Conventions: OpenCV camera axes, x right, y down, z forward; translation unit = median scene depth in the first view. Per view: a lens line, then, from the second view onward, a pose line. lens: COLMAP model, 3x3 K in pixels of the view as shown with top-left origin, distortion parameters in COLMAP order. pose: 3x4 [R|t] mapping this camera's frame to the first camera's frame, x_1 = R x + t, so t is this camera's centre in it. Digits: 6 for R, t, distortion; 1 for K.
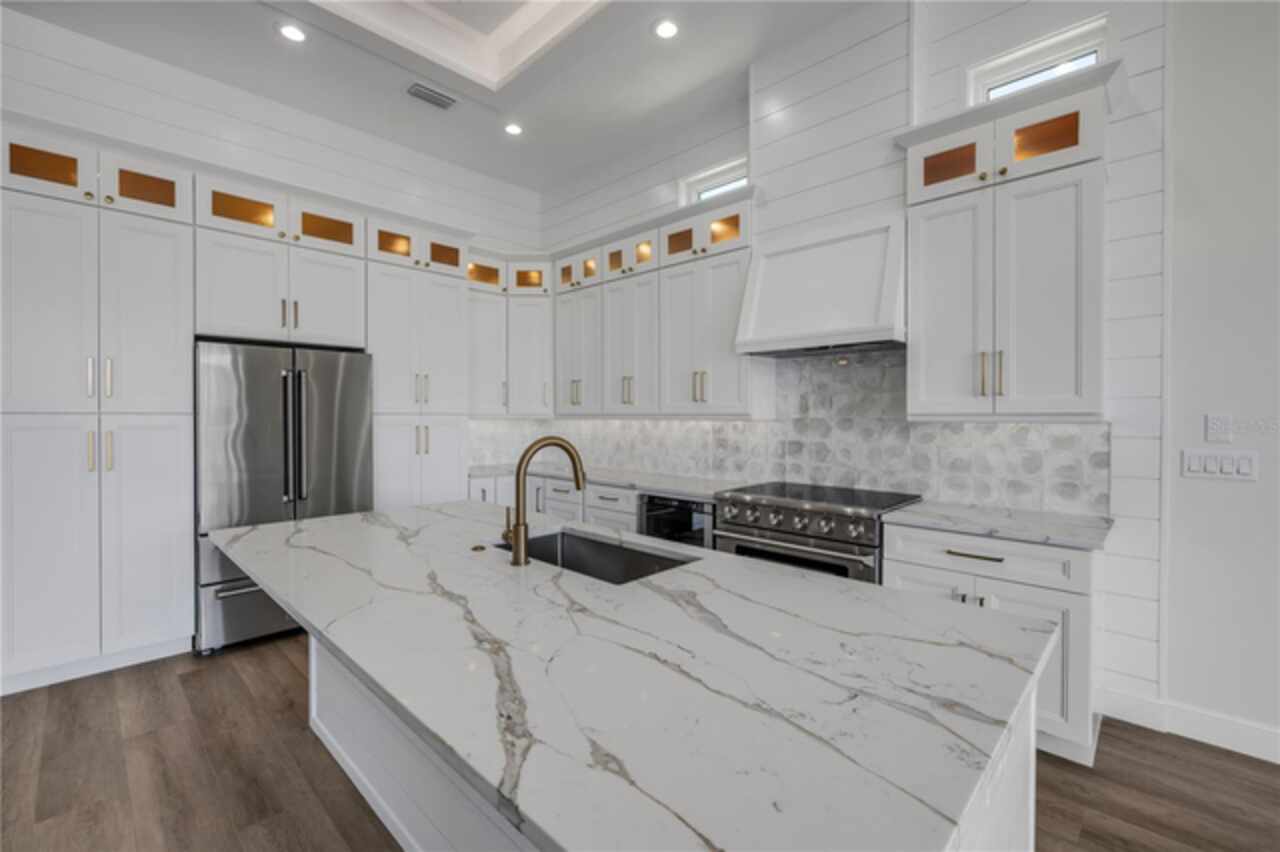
lens RADIAL K [[536.8, 0, 685.4], [0, 536.8, 421.0], [0, 0, 1]] dist [0.002544, 0.000293]
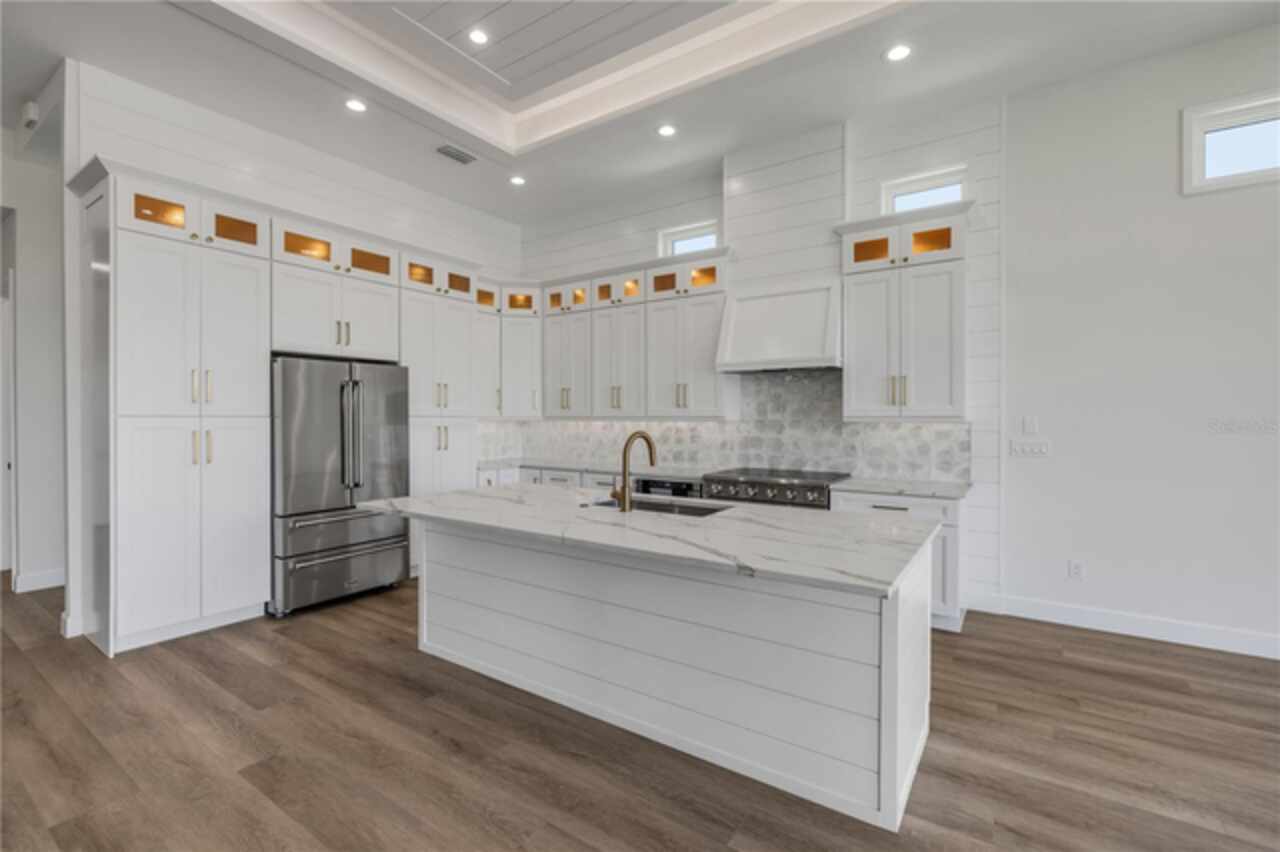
lens RADIAL K [[564.0, 0, 635.4], [0, 564.0, 420.9], [0, 0, 1]] dist [0.001508, -0.000158]
pose [[0.993006, -0.000757, 0.118062, -0.270404], [0.001259, 0.999990, -0.004179, 0.003231], [-0.118058, 0.004298, 0.992997, -0.374910]]
